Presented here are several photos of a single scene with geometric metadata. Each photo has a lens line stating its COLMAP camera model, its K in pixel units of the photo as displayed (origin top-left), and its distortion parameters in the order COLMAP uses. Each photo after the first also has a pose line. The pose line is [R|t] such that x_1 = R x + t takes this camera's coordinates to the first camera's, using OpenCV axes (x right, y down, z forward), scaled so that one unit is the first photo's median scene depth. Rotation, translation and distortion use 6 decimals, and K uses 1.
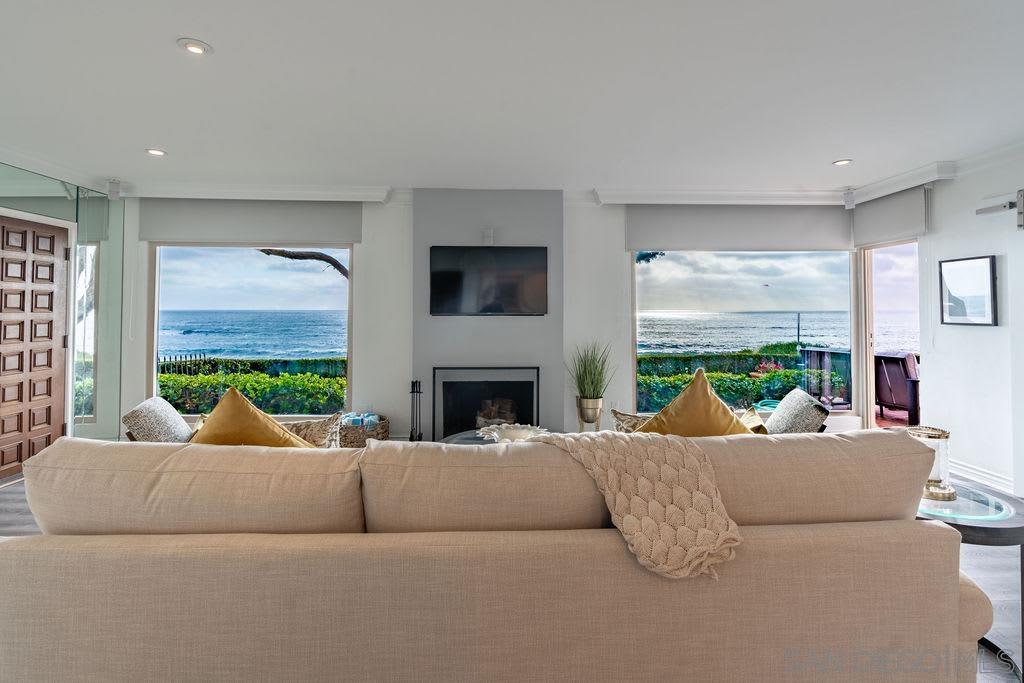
lens RADIAL K [[466.3, 0, 500.5], [0, 466.3, 302.3], [0, 0, 1]] dist [-0.009512, 0.000725]
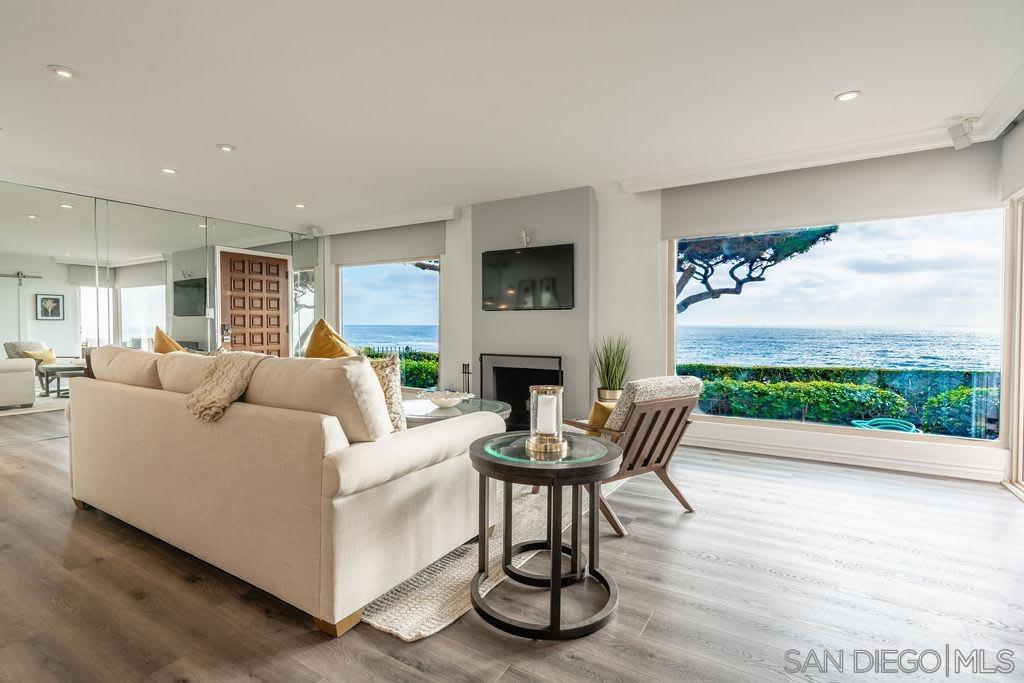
lens RADIAL K [[466.3, 0, 507.3], [0, 466.3, 338.1], [0, 0, 1]] dist [-0.009512, 0.000725]
pose [[0.841741, 0.016362, -0.539633, 0.560342], [0.007816, 0.999067, 0.042485, 0.049913], [0.539824, -0.039979, 0.840828, 0.029934]]
